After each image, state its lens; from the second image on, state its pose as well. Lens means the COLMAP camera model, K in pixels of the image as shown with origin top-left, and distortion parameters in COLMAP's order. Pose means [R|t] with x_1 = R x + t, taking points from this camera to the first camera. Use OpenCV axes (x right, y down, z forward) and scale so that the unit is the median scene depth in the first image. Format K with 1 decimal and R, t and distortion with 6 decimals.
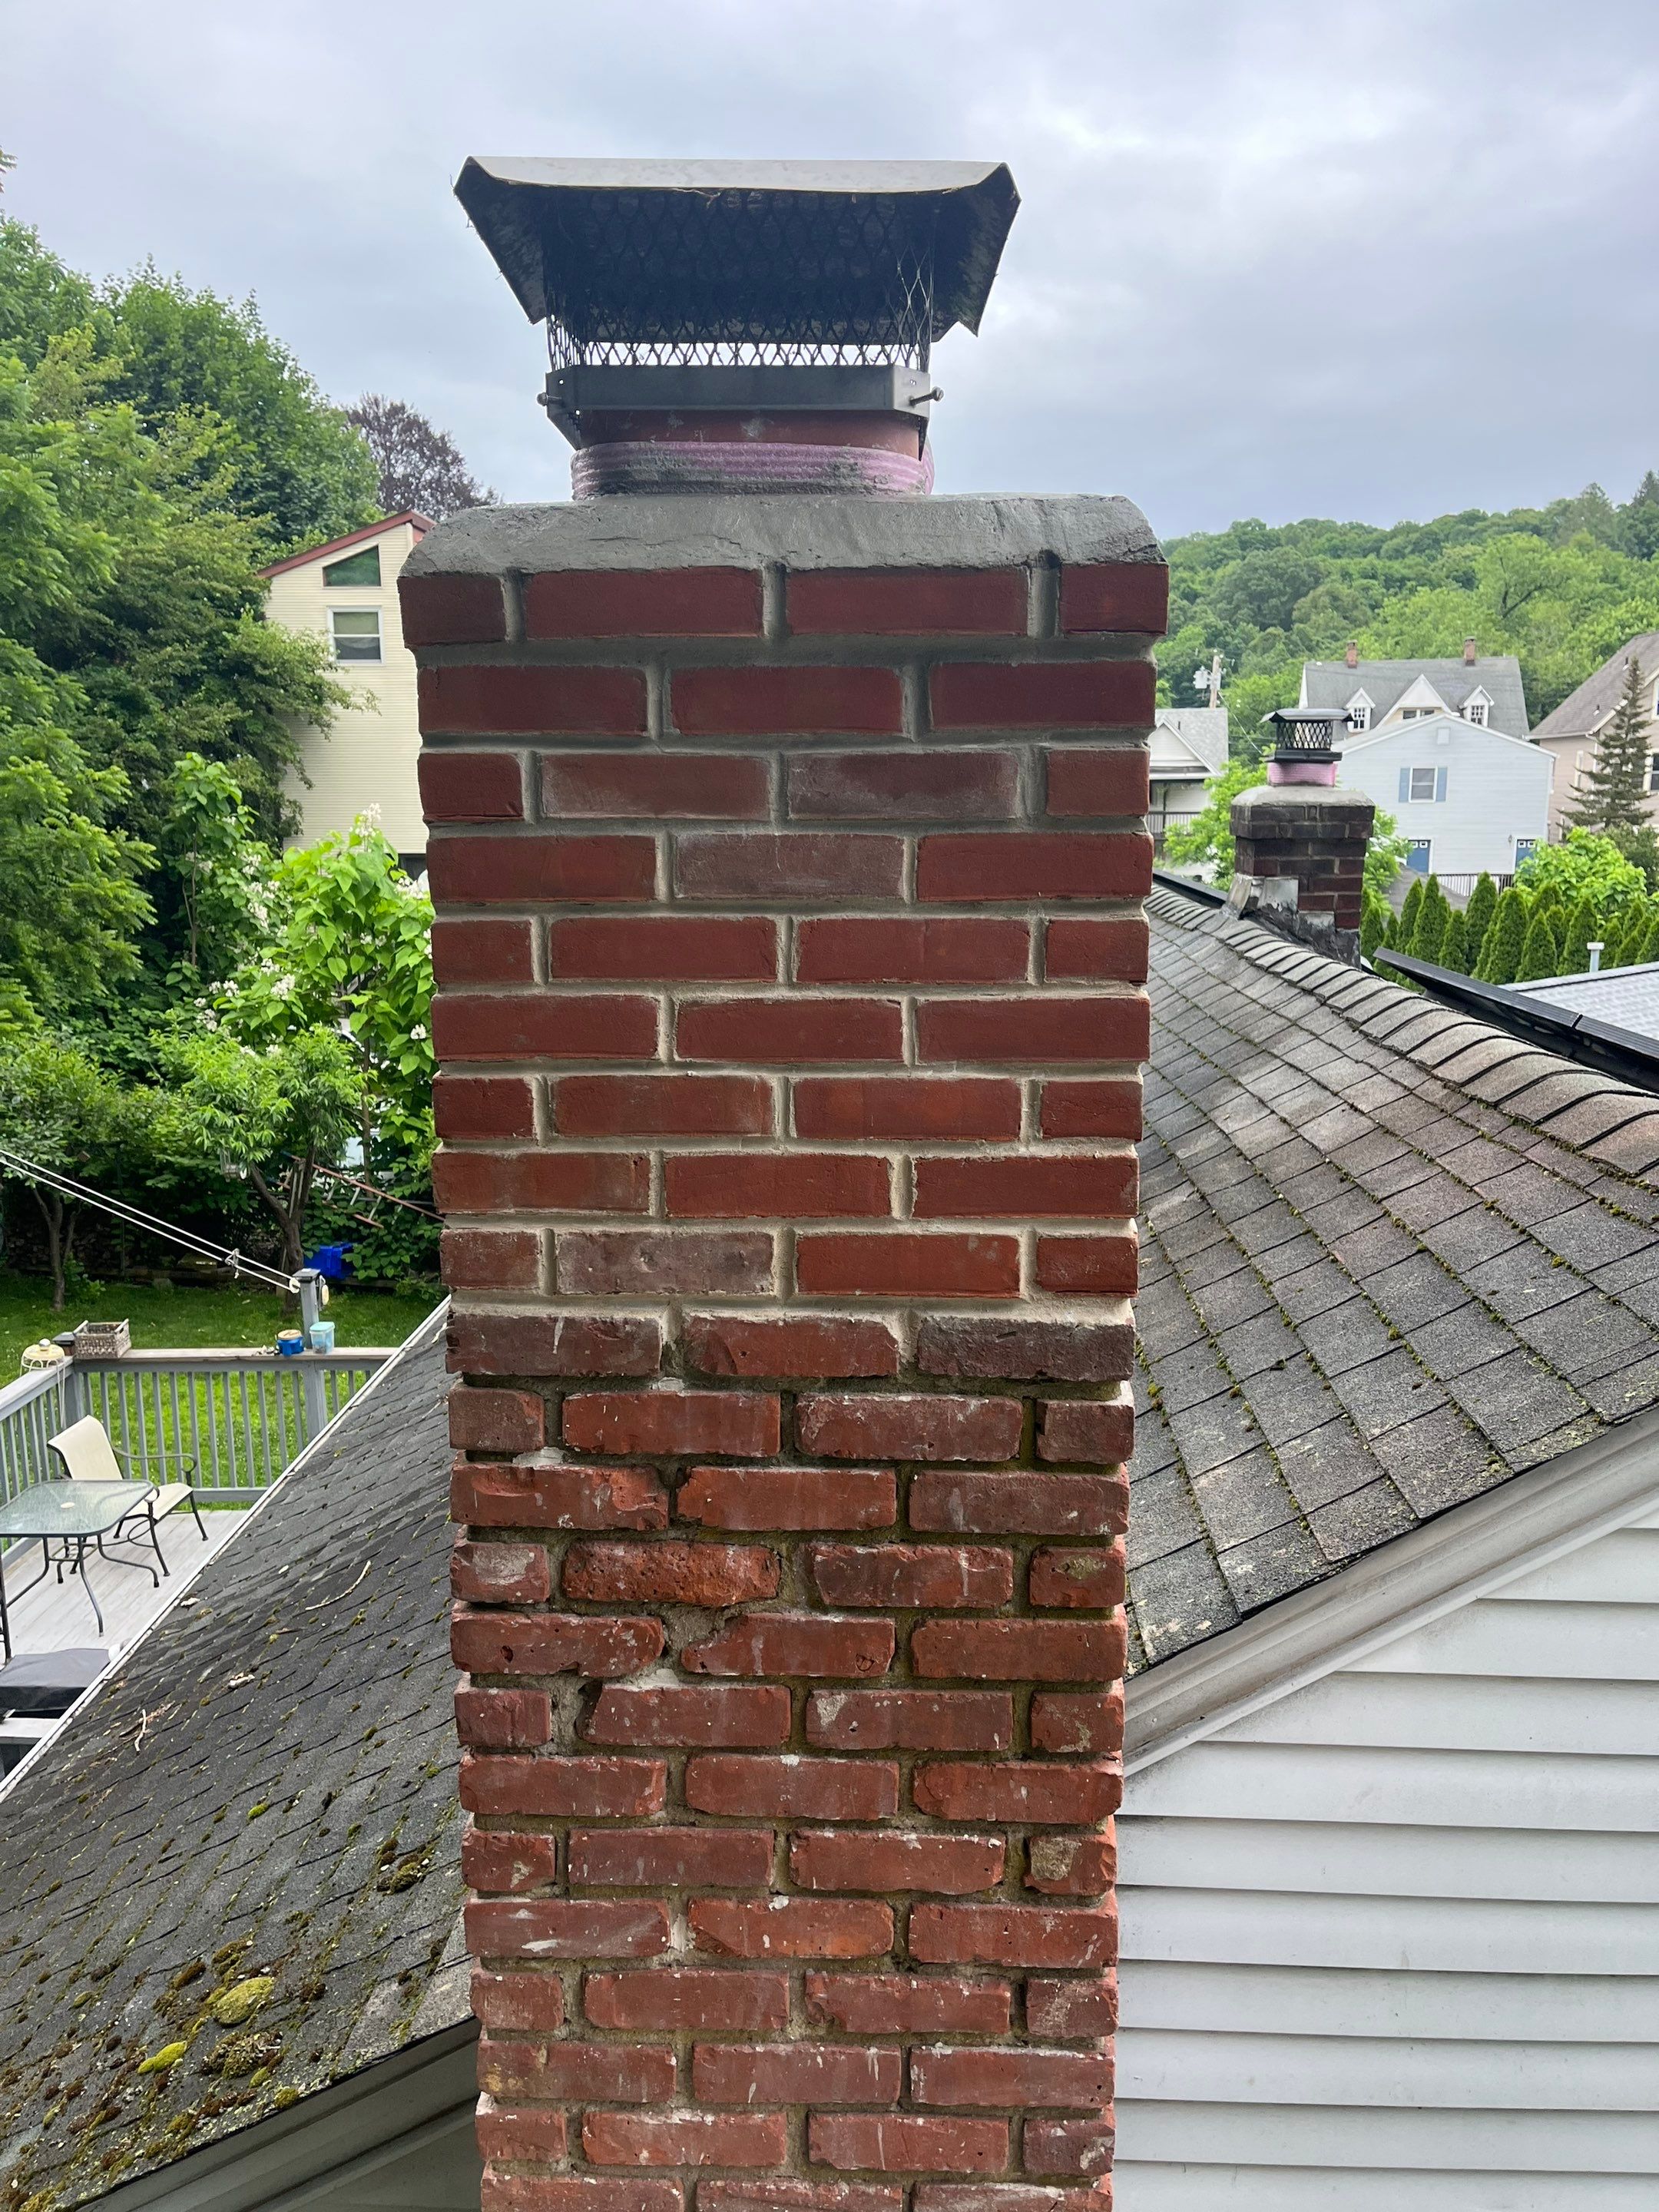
lens RADIAL K [[1629.4, 0, 841.6], [0, 1629.4, 1105.2], [0, 0, 1]] dist [0.062575, -0.071805]
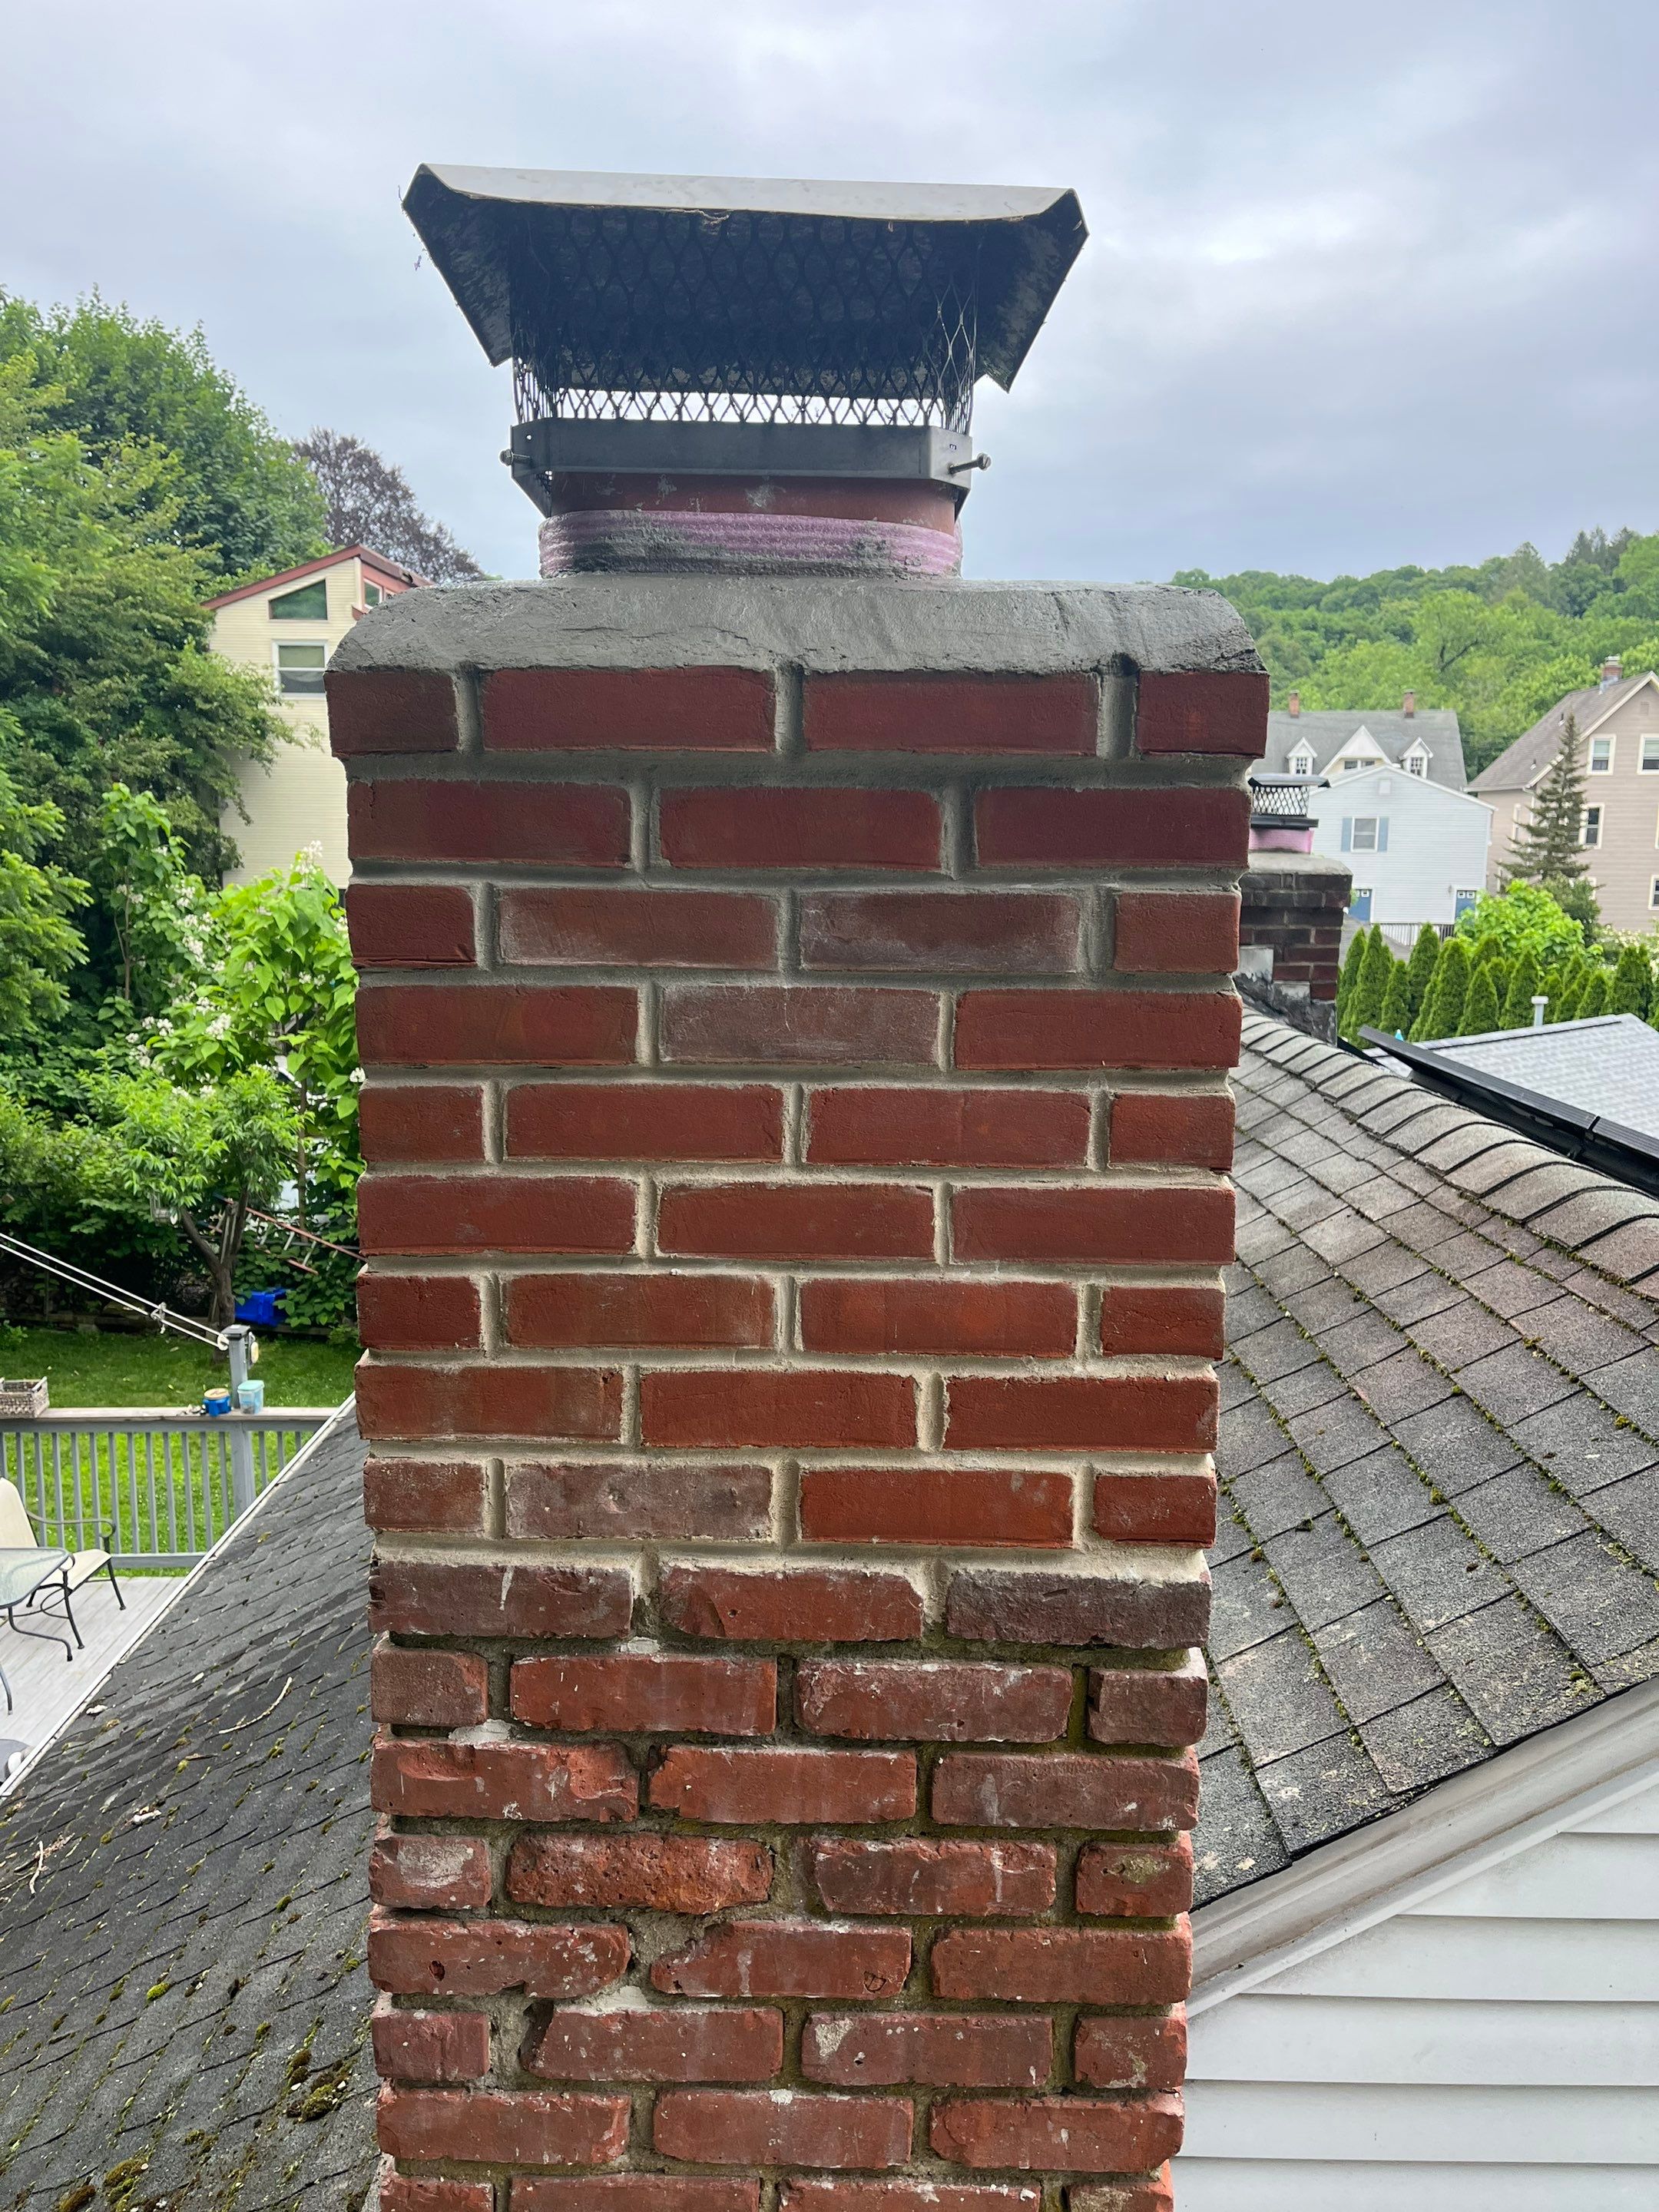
lens RADIAL K [[1631.4, 0, 829.5], [0, 1631.4, 1106.0], [0, 0, 1]] dist [0.052934, -0.051441]
pose [[0.999565, 0.010917, 0.027405, -0.036076], [-0.010297, 0.999689, -0.022695, -0.080208], [-0.027644, 0.022403, 0.999367, 0.164820]]
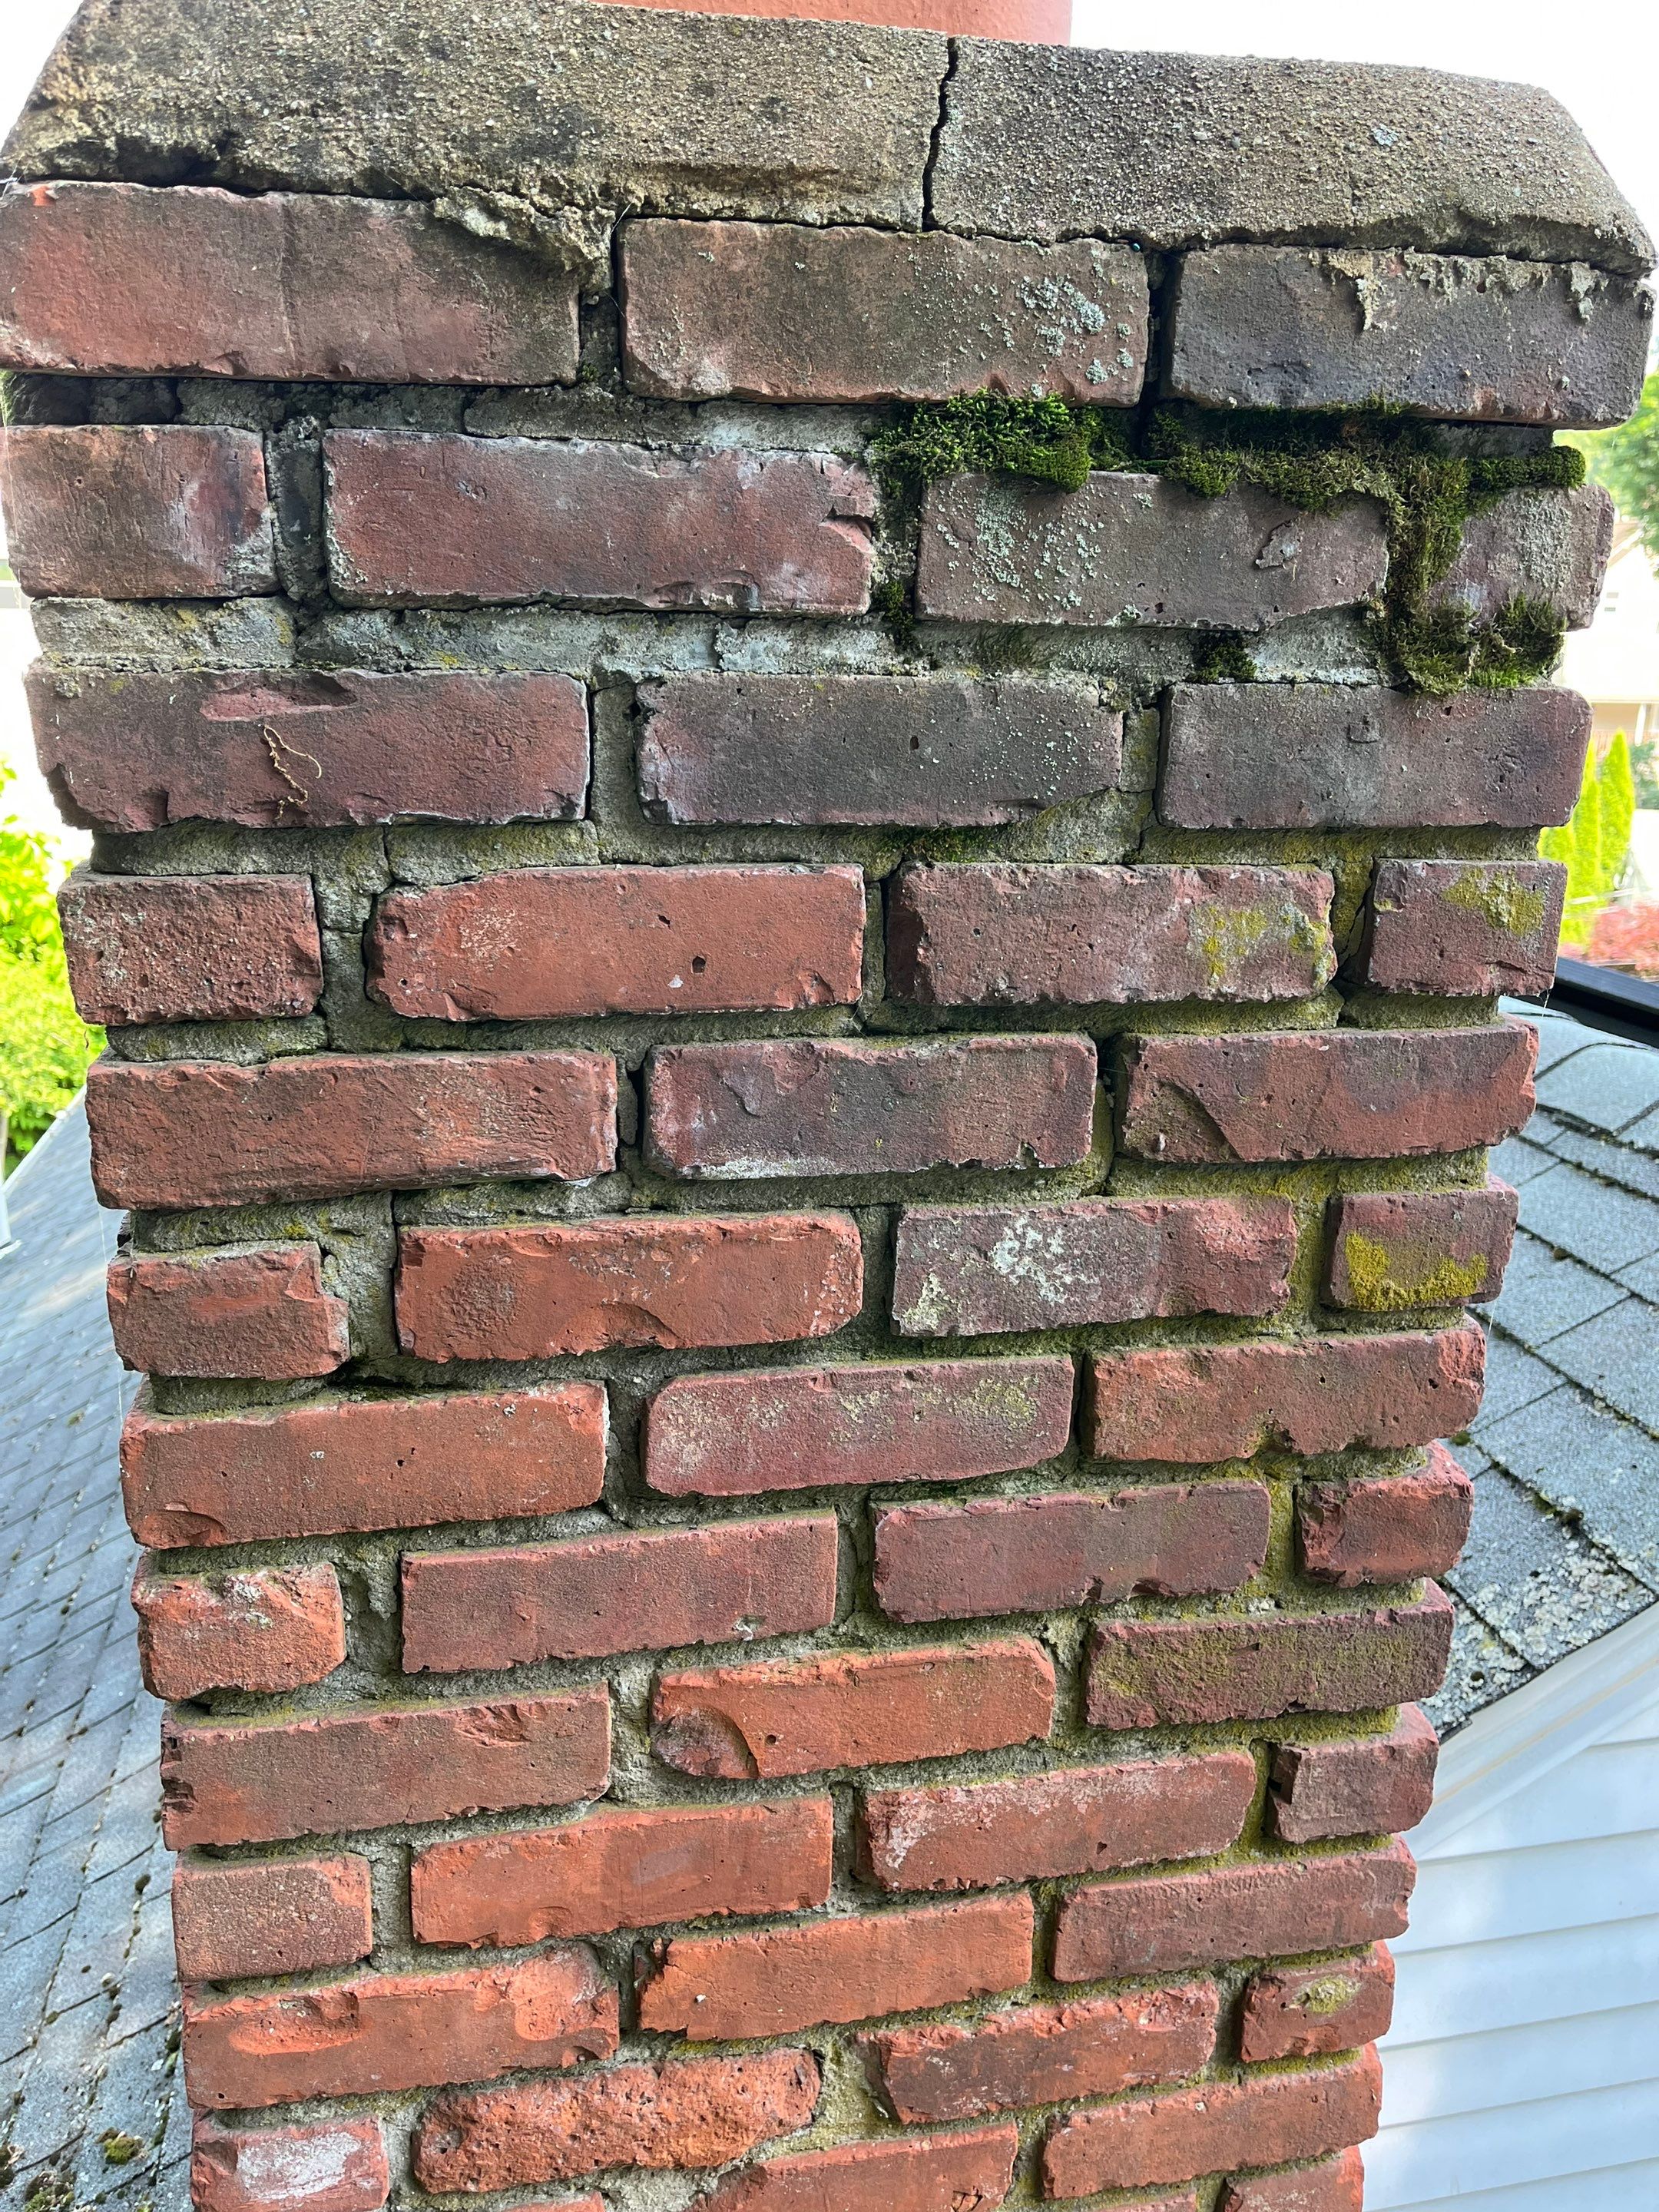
lens RADIAL K [[1674.1, 0, 811.4], [0, 1674.1, 1097.4], [0, 0, 1]] dist [0.068654, -0.101082]
pose [[0.971183, -0.046190, 0.233815, -0.158174], [0.025948, 0.995701, 0.088919, -0.095591], [-0.236917, -0.080289, 0.968207, 0.475215]]
